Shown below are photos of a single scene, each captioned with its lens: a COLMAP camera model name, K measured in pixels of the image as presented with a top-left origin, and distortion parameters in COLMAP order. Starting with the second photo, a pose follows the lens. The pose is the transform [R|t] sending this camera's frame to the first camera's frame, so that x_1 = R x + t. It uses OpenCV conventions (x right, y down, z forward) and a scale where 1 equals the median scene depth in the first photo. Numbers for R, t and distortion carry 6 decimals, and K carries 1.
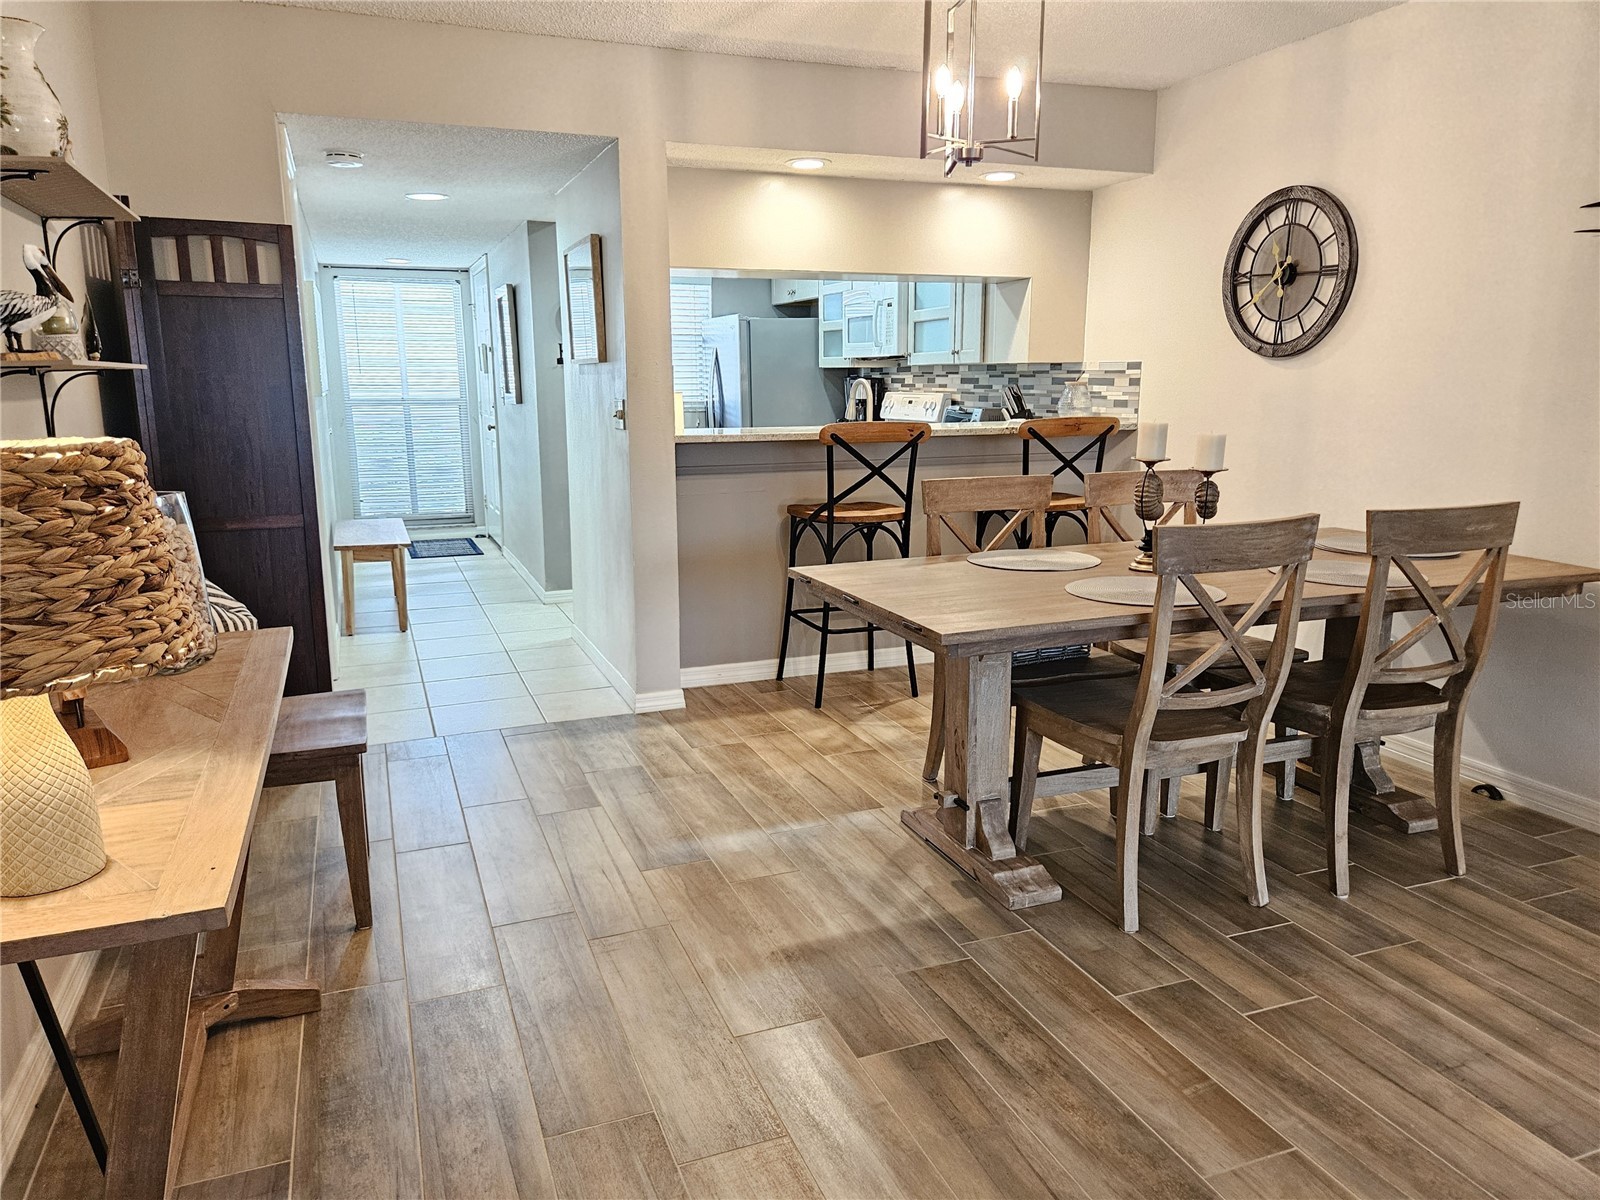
lens RADIAL K [[1123.9, 0, 800.0], [0, 1123.9, 600.0], [0, 0, 1]] dist [0.005702, 0.001198]
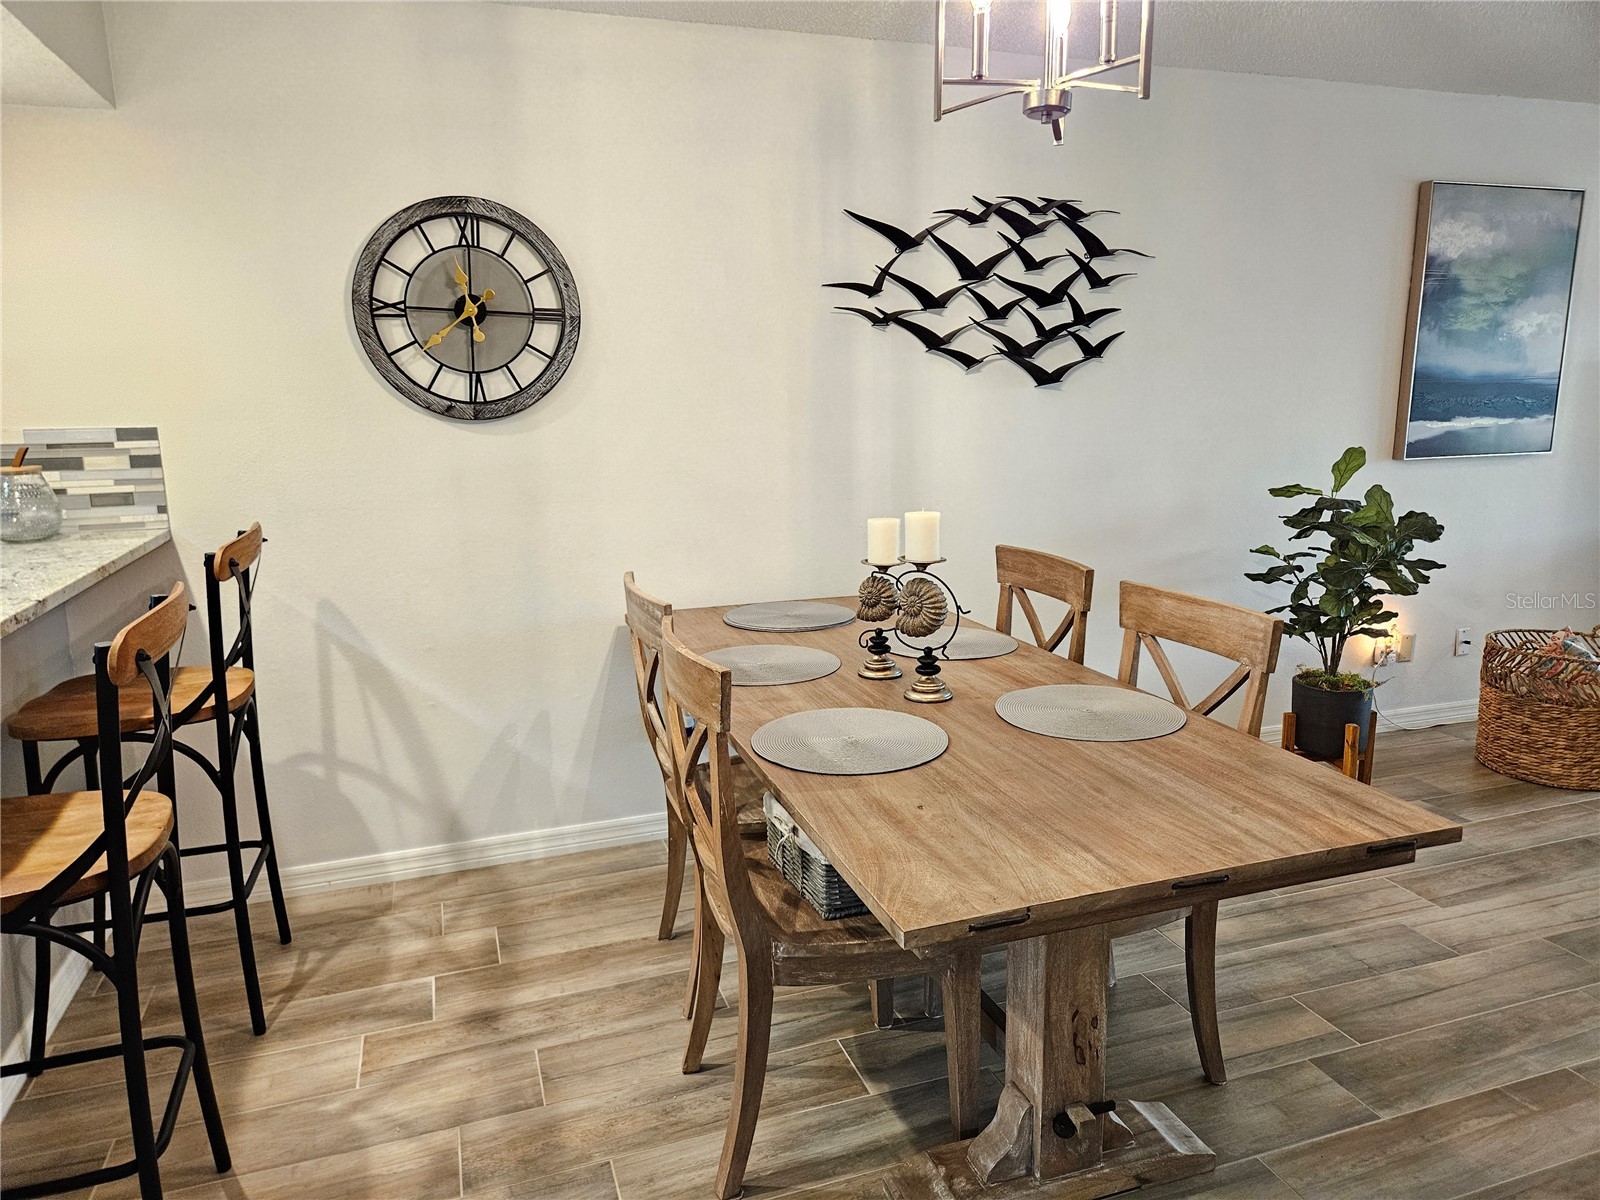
lens RADIAL K [[1056.0, 0, 800.0], [0, 1056.0, 600.0], [0, 0, 1]] dist [0.008843, 0.000746]
pose [[0.036708, -0.180709, 0.982851, -0.302360], [0.208786, 0.963196, 0.169298, -0.177939], [-0.977272, 0.198991, 0.073086, 0.776661]]
